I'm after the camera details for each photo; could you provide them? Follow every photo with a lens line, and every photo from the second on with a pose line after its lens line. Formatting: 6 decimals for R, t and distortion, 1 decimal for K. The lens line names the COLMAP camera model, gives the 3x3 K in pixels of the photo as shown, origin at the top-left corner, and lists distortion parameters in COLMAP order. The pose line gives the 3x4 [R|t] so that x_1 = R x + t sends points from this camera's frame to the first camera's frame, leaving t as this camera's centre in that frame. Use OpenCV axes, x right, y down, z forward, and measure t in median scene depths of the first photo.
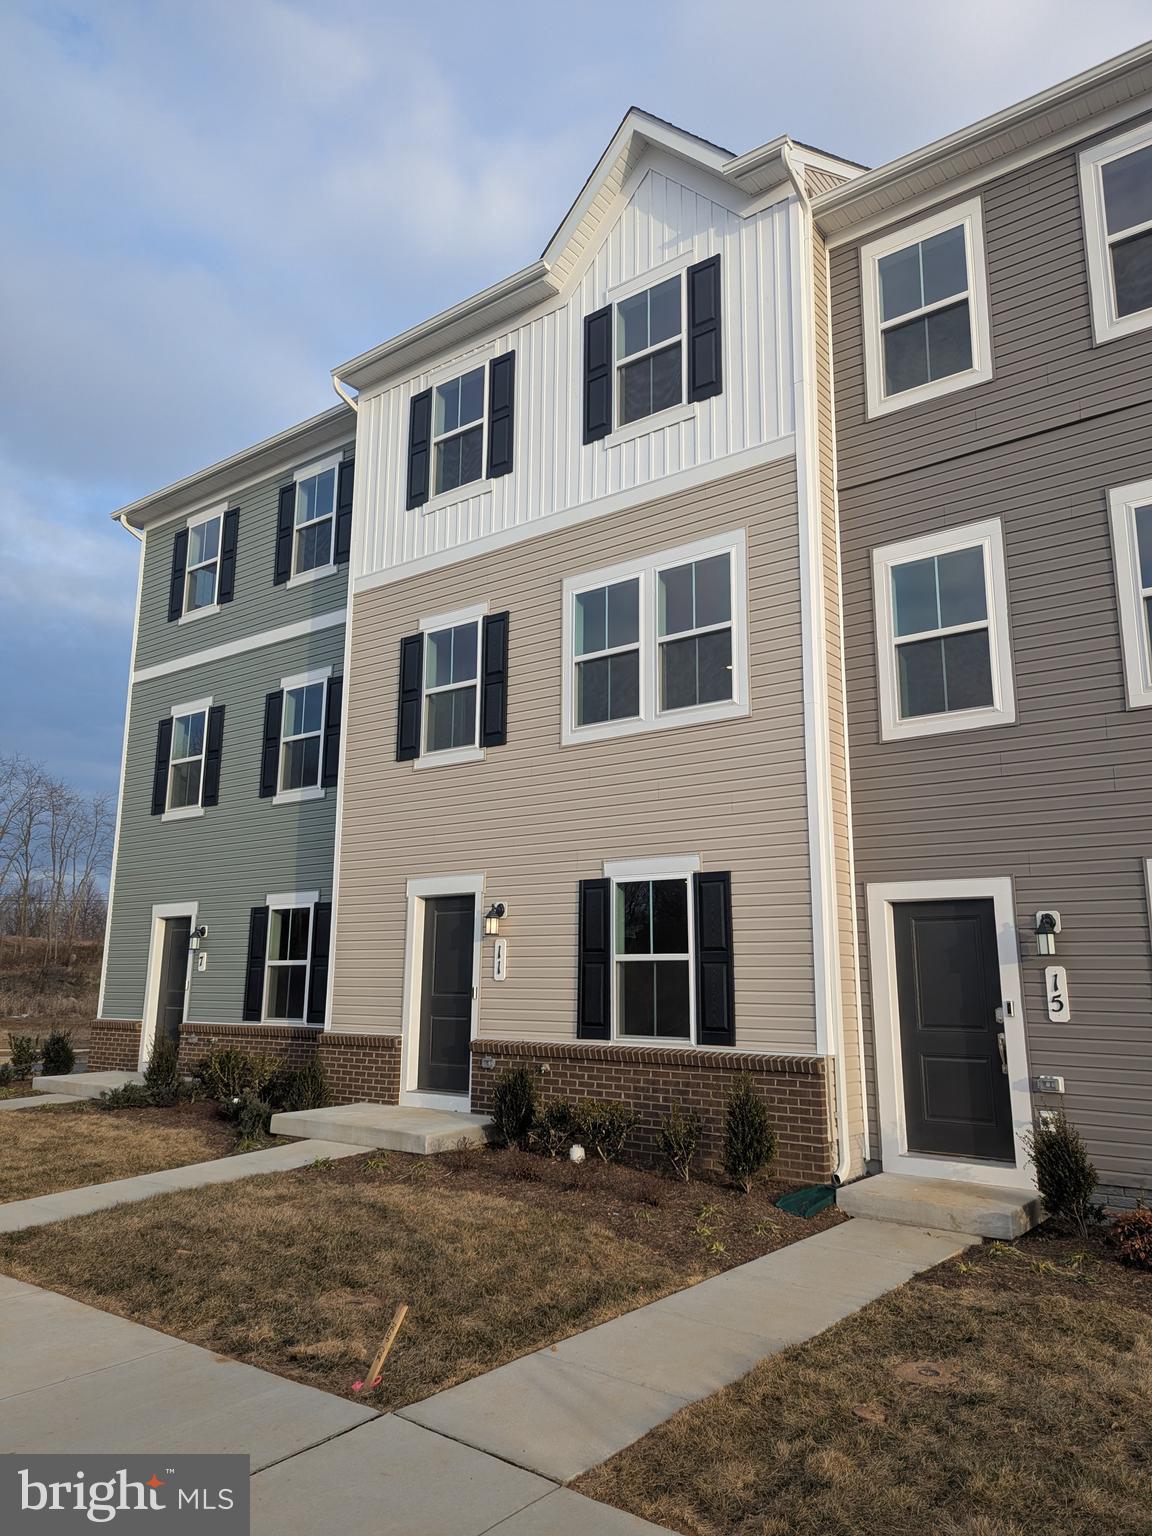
lens RADIAL K [[1086.6, 0, 568.8], [0, 1086.6, 773.9], [0, 0, 1]] dist [0.061923, -0.052164]
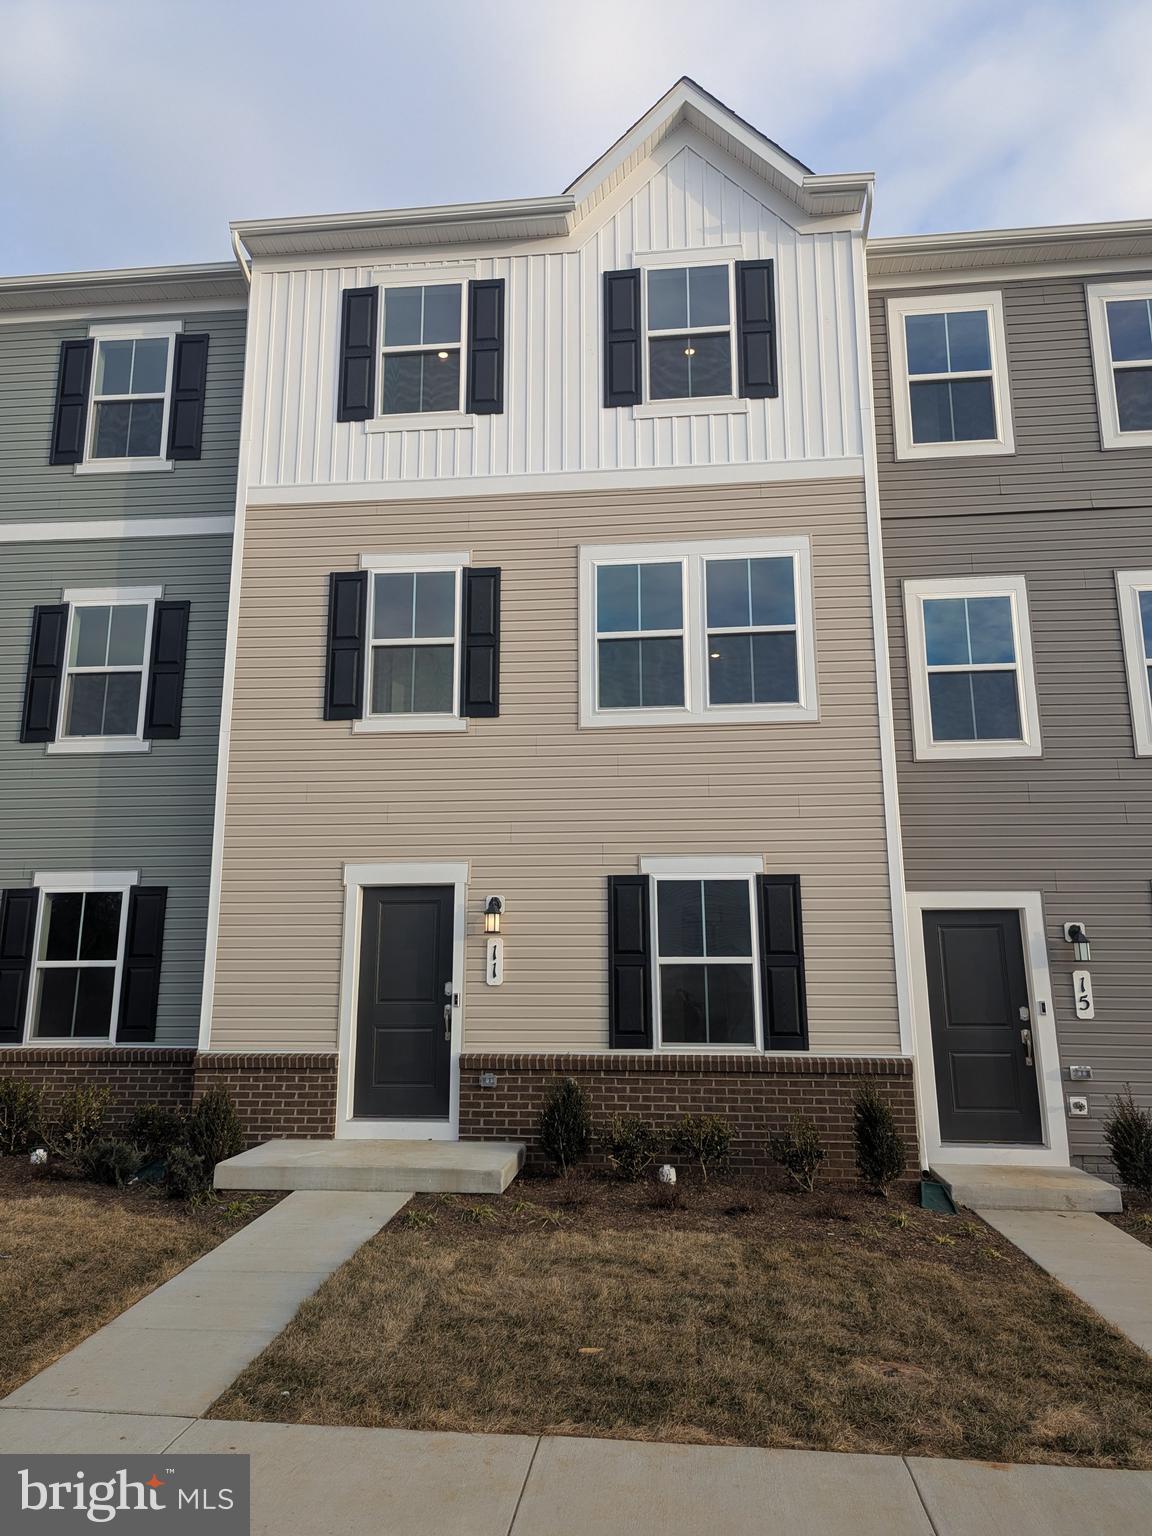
lens RADIAL K [[1086.6, 0, 577.4], [0, 1086.6, 760.3], [0, 0, 1]] dist [0.061923, -0.052164]
pose [[0.848959, 0.098677, 0.519164, -0.505189], [-0.094058, 0.994941, -0.035299, 0.036272], [-0.520021, -0.018864, 0.853945, 0.231842]]
